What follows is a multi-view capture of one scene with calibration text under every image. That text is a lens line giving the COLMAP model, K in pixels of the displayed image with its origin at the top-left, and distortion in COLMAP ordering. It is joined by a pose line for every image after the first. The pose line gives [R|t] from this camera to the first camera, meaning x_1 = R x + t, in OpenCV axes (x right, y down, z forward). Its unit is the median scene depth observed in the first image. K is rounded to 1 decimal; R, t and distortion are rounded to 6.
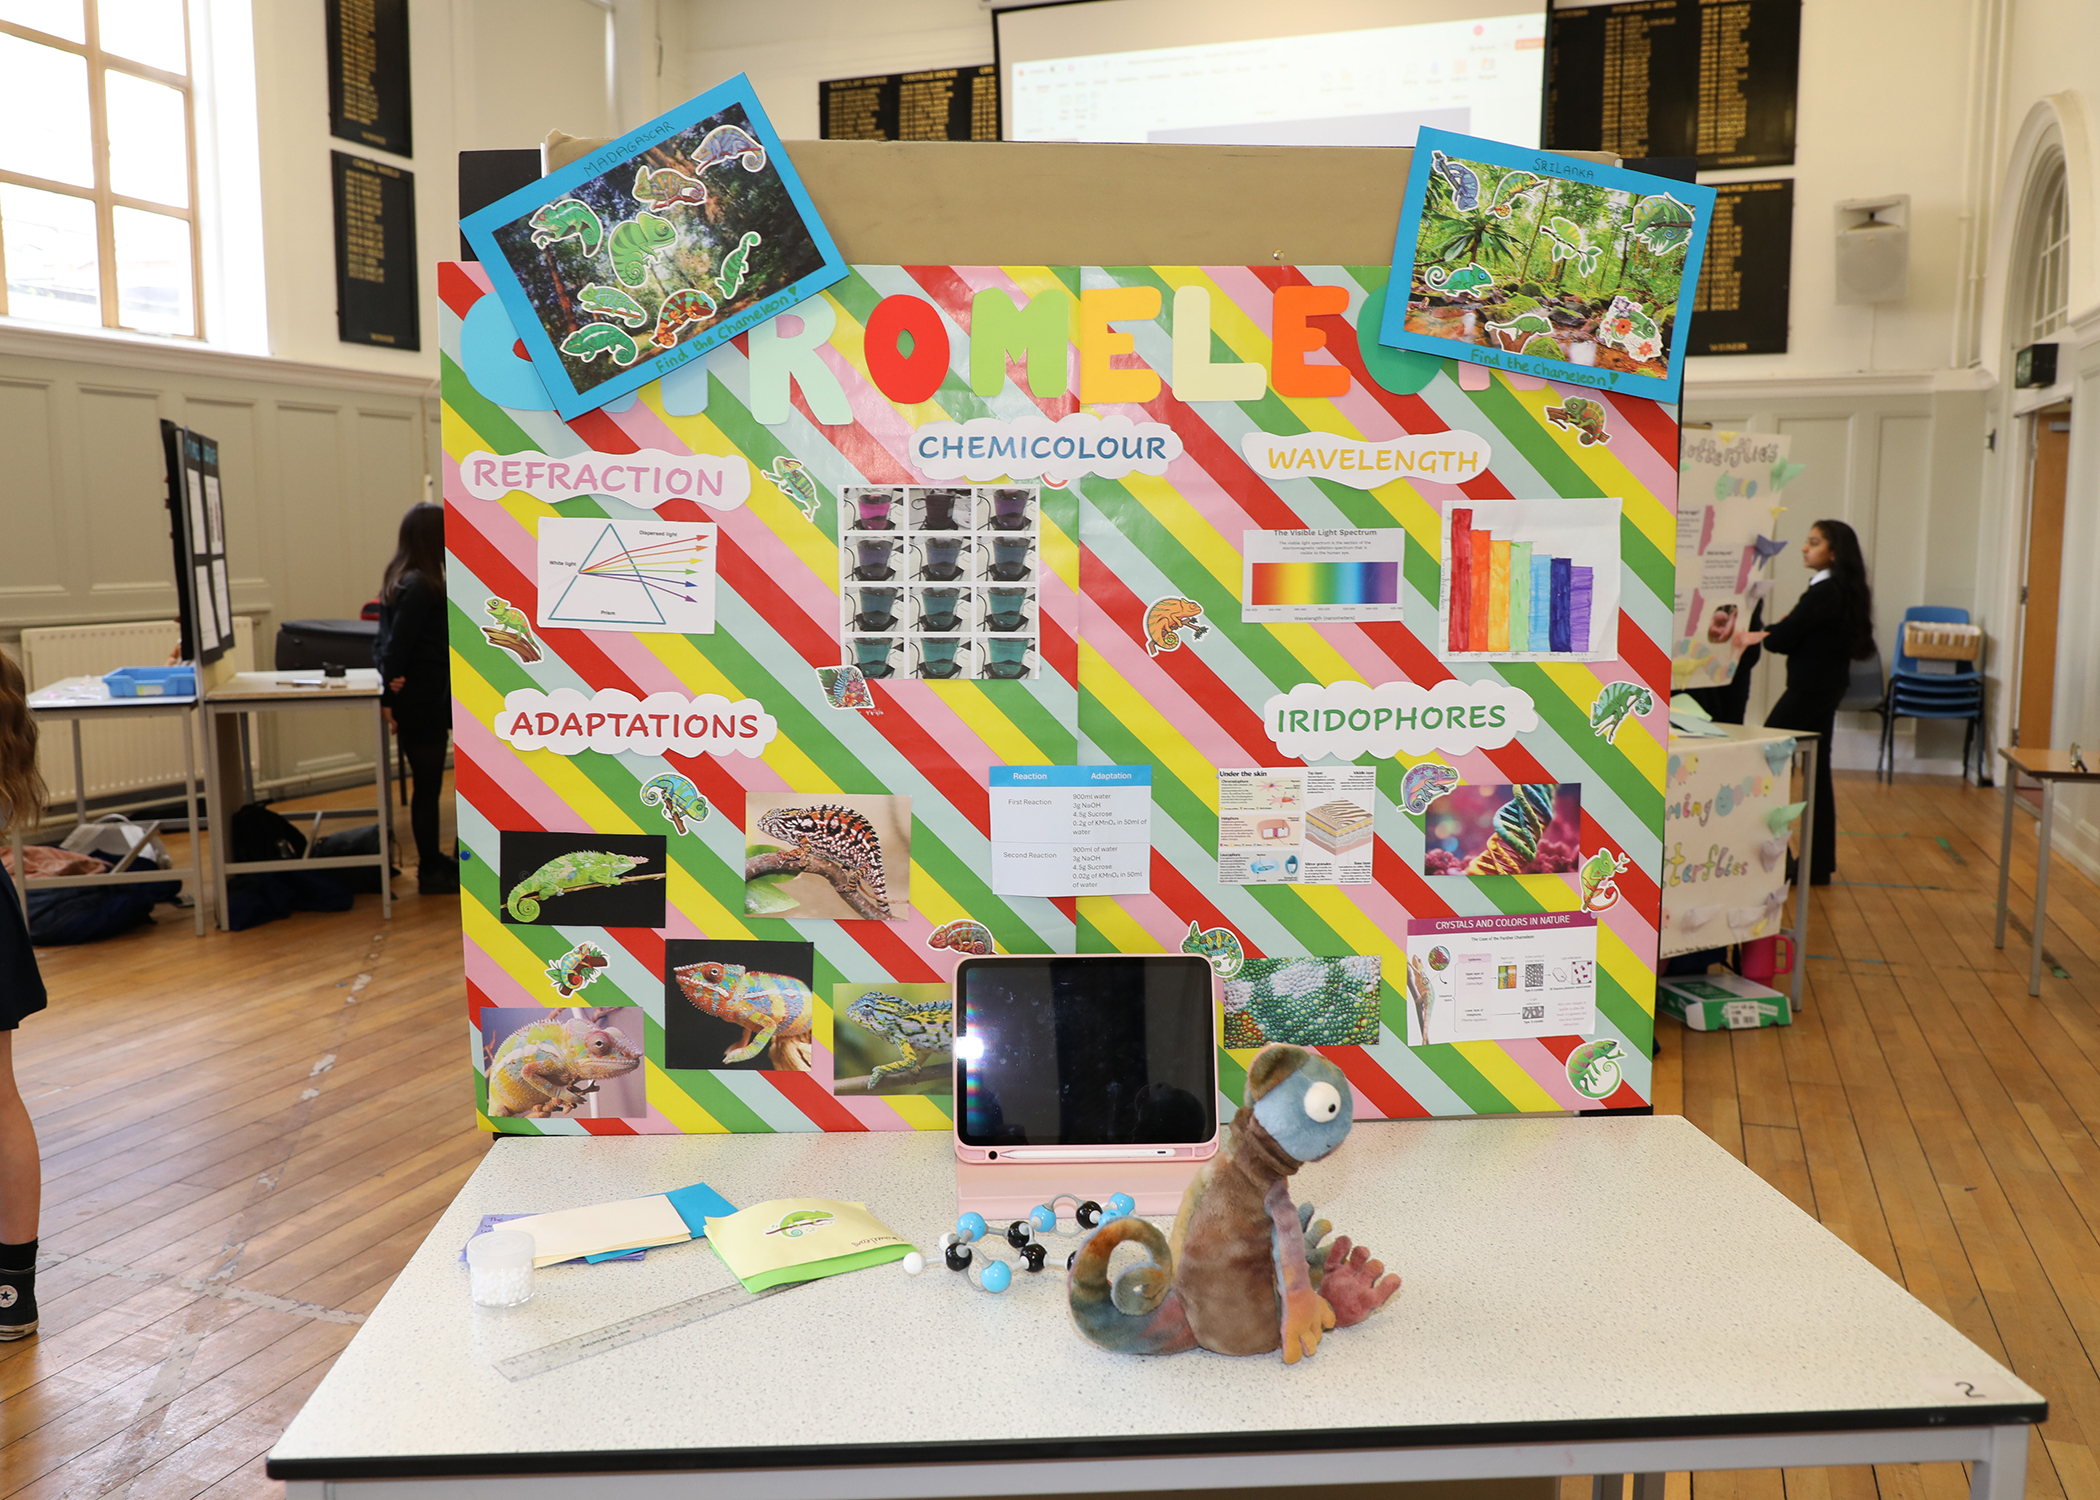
lens RADIAL K [[1697.0, 0, 1042.2], [0, 1697.0, 754.1], [0, 0, 1]] dist [-0.013866, -0.002201]
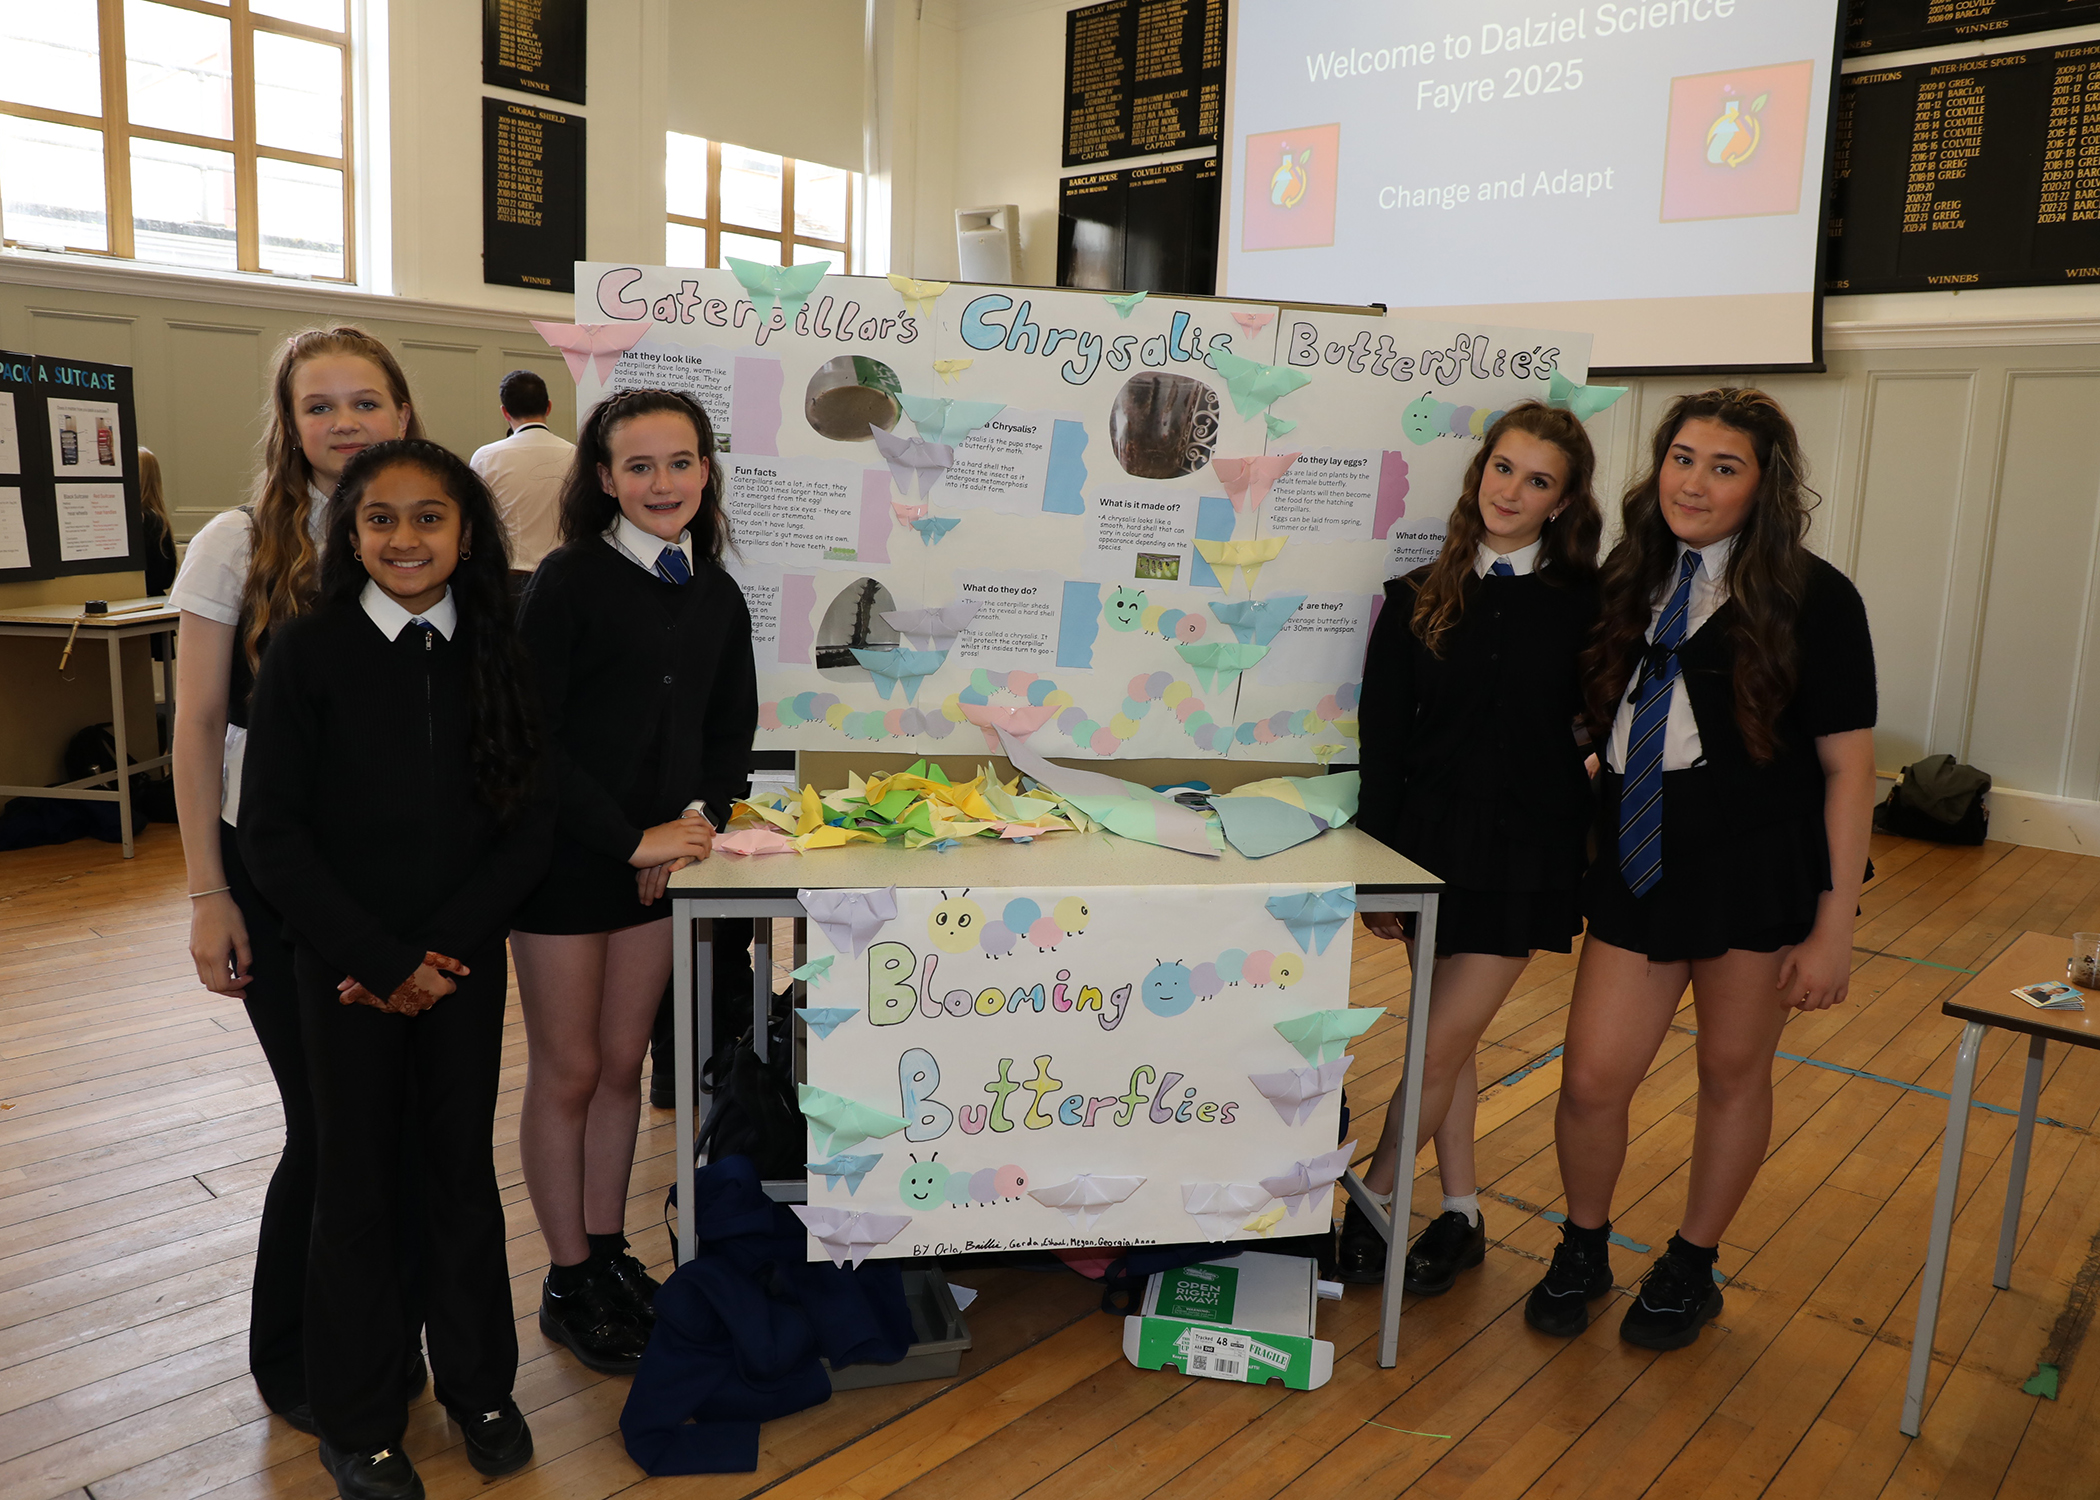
lens RADIAL K [[1532.0, 0, 1020.2], [0, 1532.0, 741.5], [0, 0, 1]] dist [-0.069976, 0.032467]
pose [[0.920688, 0.097569, -0.377907, 0.269607], [-0.086570, 0.995182, 0.046030, -0.034926], [0.380578, -0.009664, 0.924699, 0.267081]]
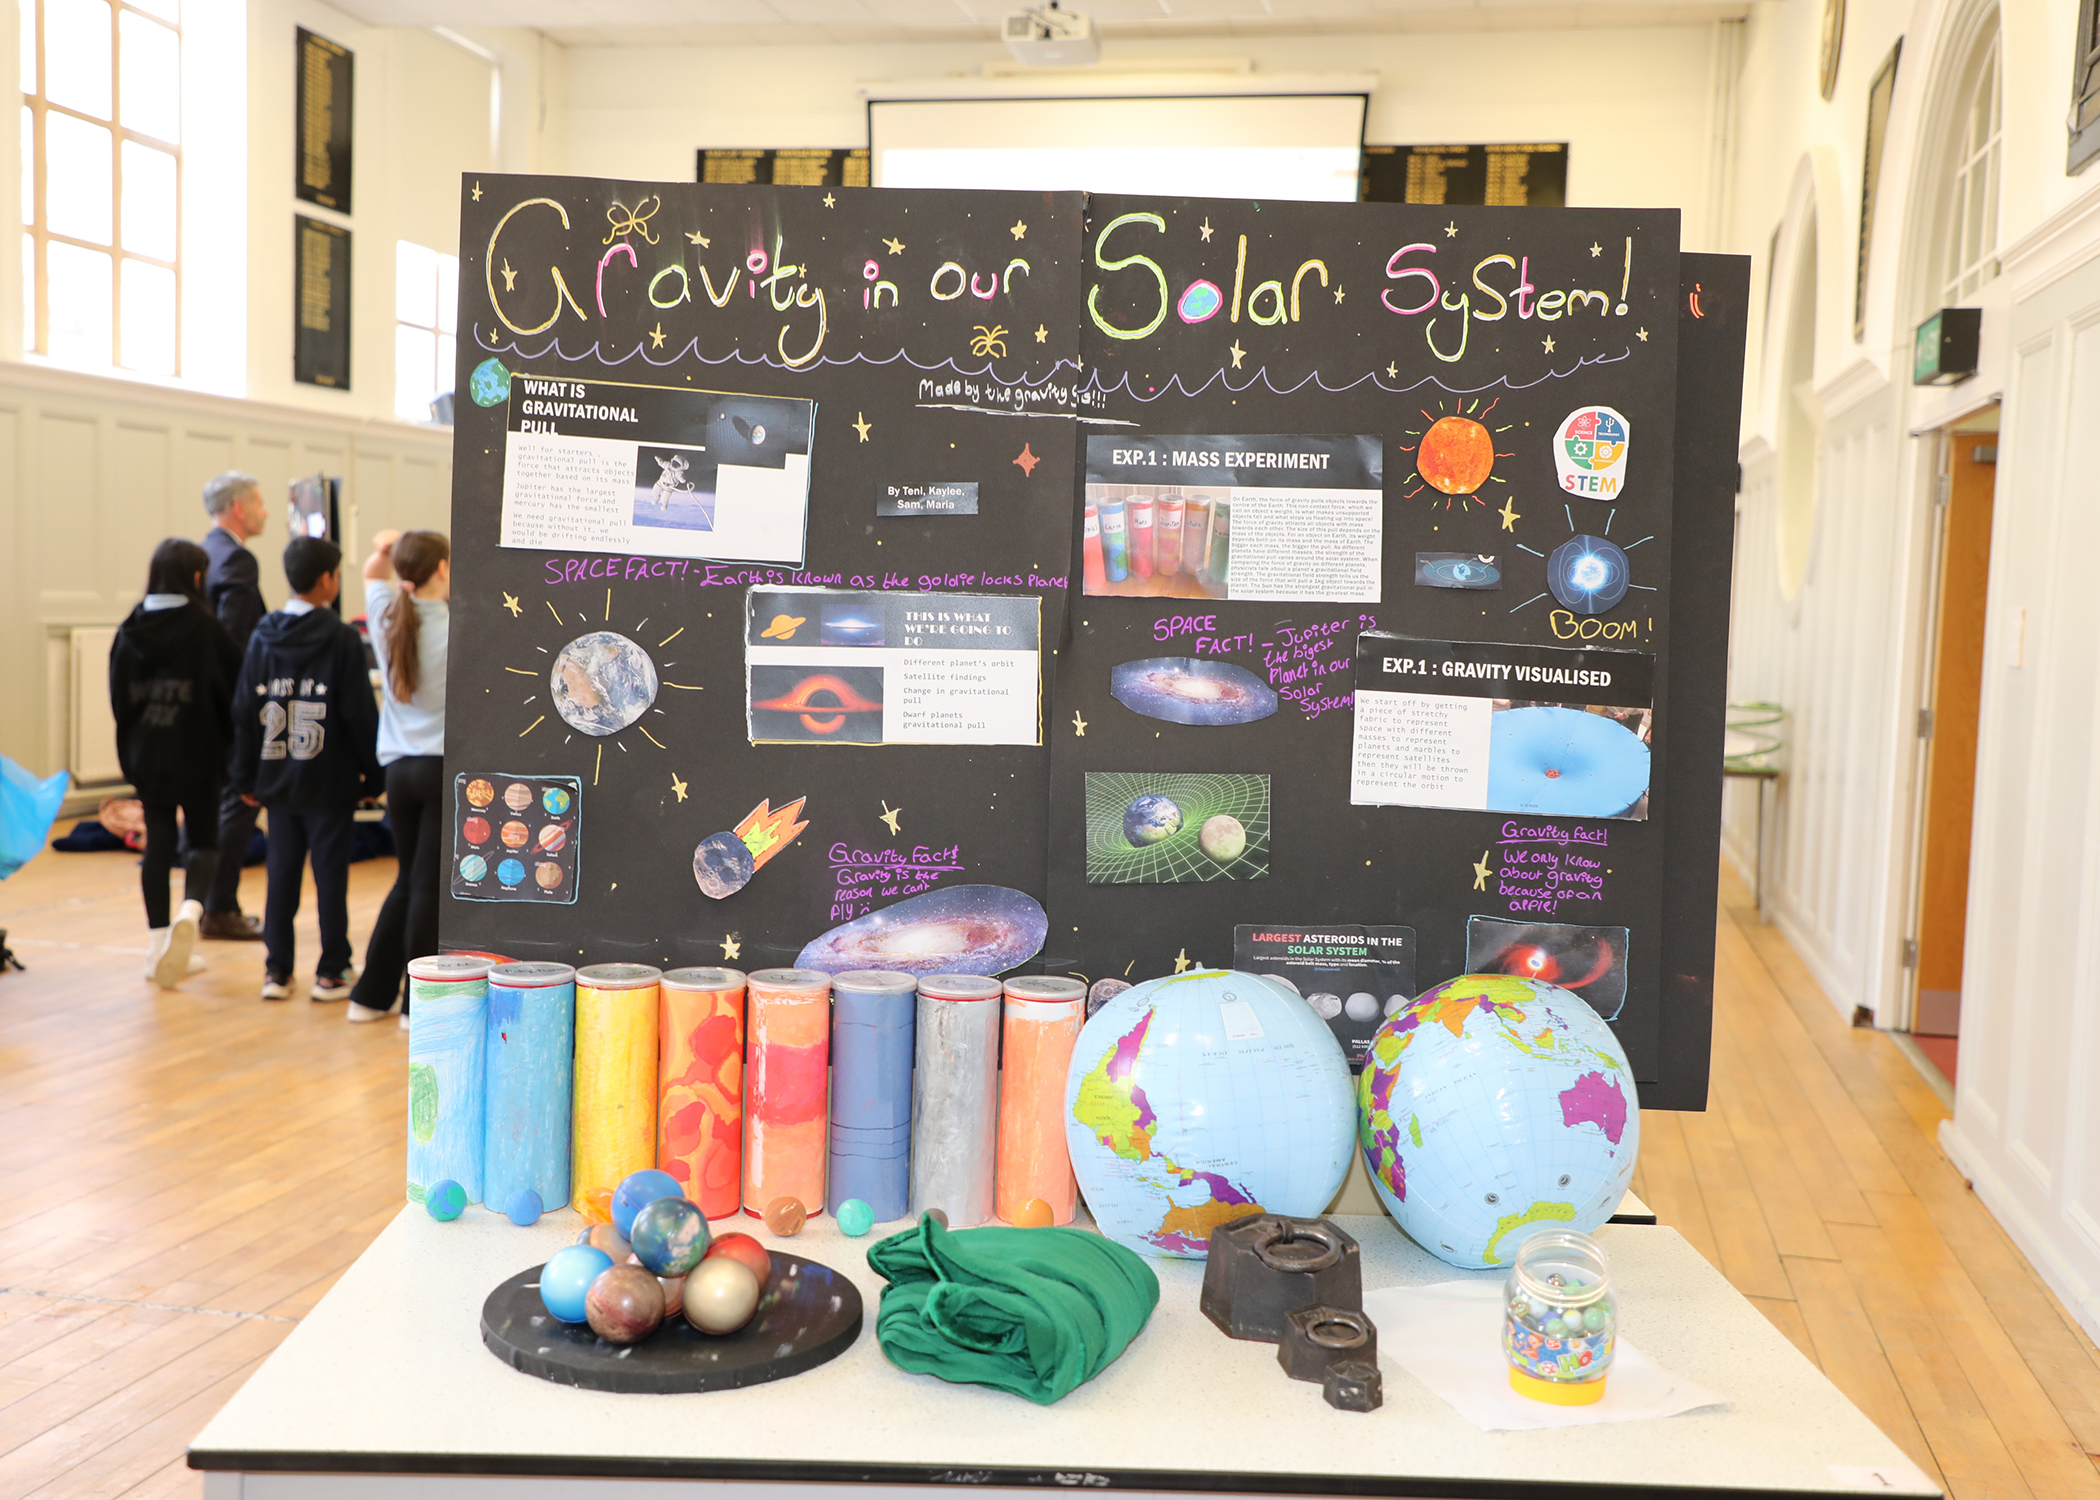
lens RADIAL K [[2140.0, 0, 1046.3], [0, 2140.0, 743.4], [0, 0, 1]] dist [0.045379, 0.000000]
pose [[0.990041, 0.025676, 0.138417, -0.119054], [-0.017935, 0.998220, -0.056885, 0.062111], [-0.139631, 0.053836, 0.988739, -0.448454]]
